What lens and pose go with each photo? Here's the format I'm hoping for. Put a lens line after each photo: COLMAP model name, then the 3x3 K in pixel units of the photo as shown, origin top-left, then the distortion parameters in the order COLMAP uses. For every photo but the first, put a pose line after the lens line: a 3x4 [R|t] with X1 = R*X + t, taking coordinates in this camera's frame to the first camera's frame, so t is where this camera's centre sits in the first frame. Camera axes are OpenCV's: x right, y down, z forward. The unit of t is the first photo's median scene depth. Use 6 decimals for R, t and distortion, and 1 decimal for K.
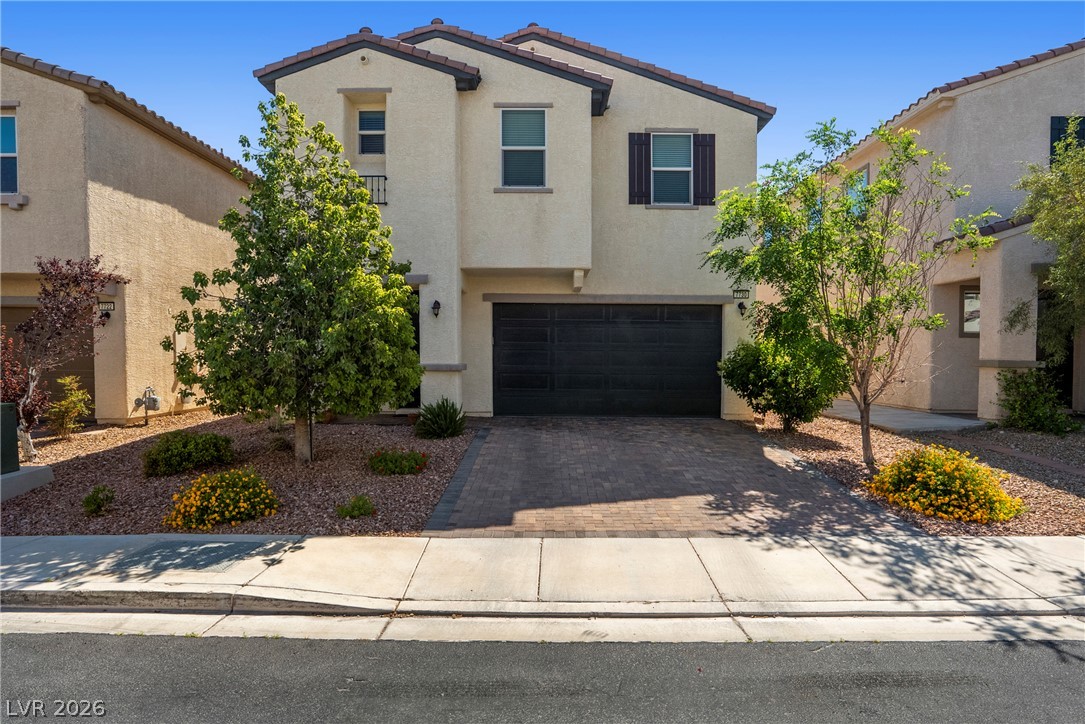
lens RADIAL K [[605.2, 0, 542.2], [0, 605.2, 372.0], [0, 0, 1]] dist [-0.040028, 0.017193]
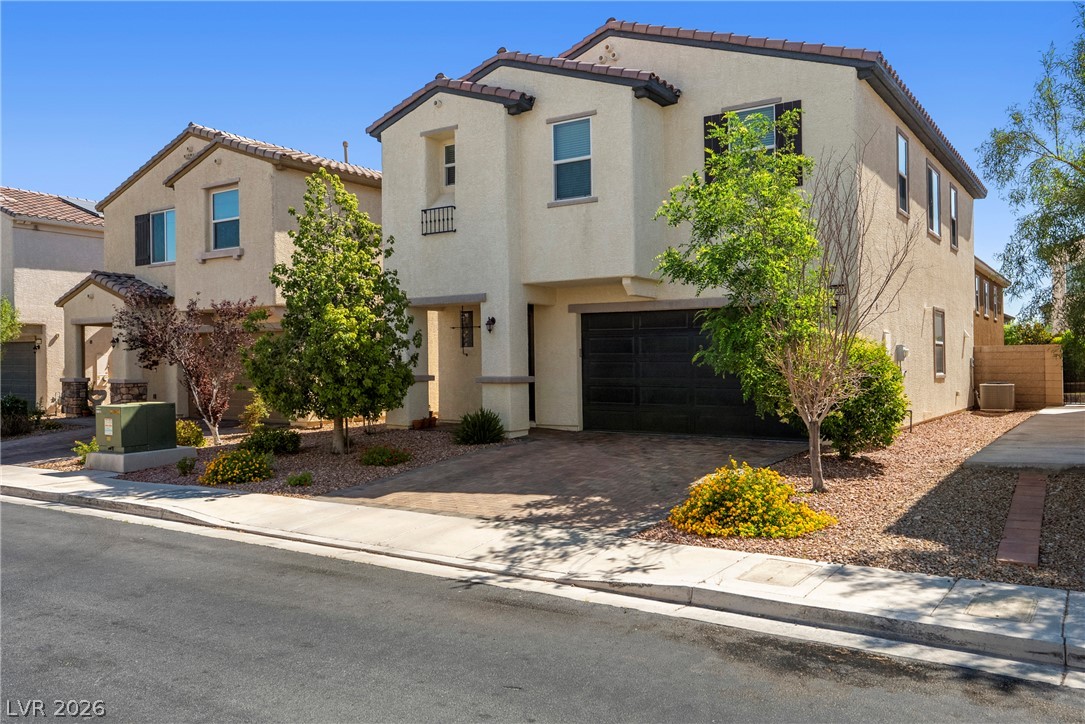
lens RADIAL K [[842.9, 0, 542.1], [0, 842.9, 359.2], [0, 0, 1]] dist [0.008858, -0.001061]
pose [[0.834412, -0.011574, -0.551020, 0.690933], [-0.006590, 0.999498, -0.030973, 0.001452], [0.551102, 0.029476, 0.833917, -0.180878]]
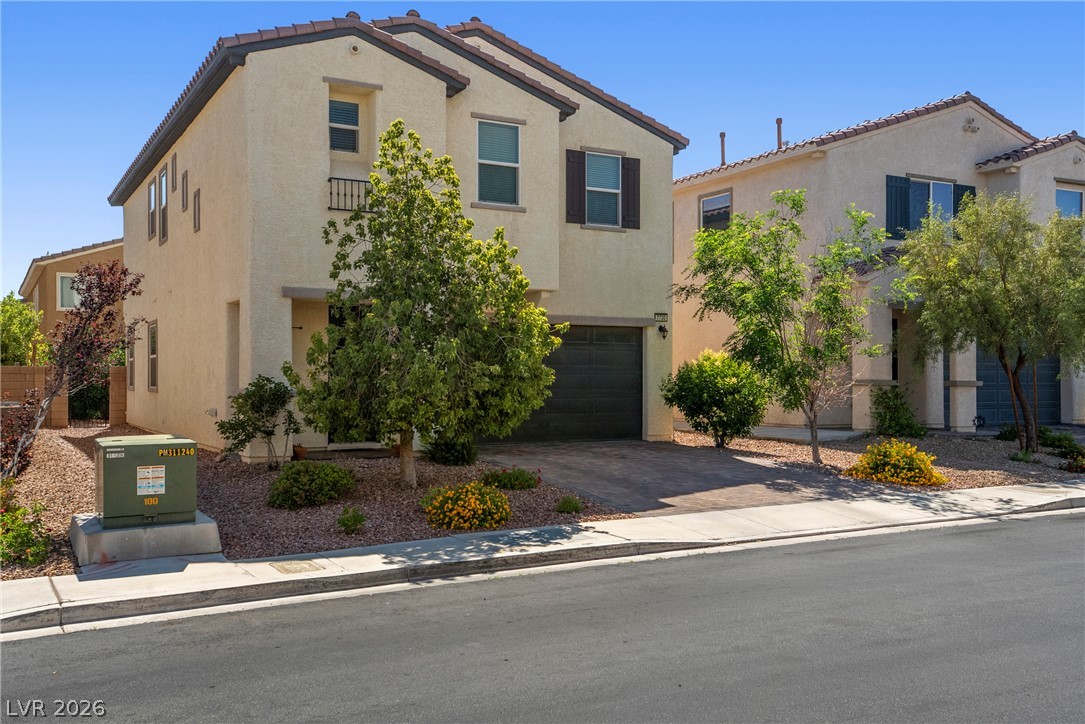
lens RADIAL K [[1001.9, 0, 542.2], [0, 1001.9, 370.0], [0, 0, 1]] dist [0.064890, 0.000000]
pose [[0.866757, -0.003095, 0.498721, -0.769824], [0.020208, 0.999378, -0.028918, 0.005595], [-0.498321, 0.035142, 0.866280, -0.411096]]
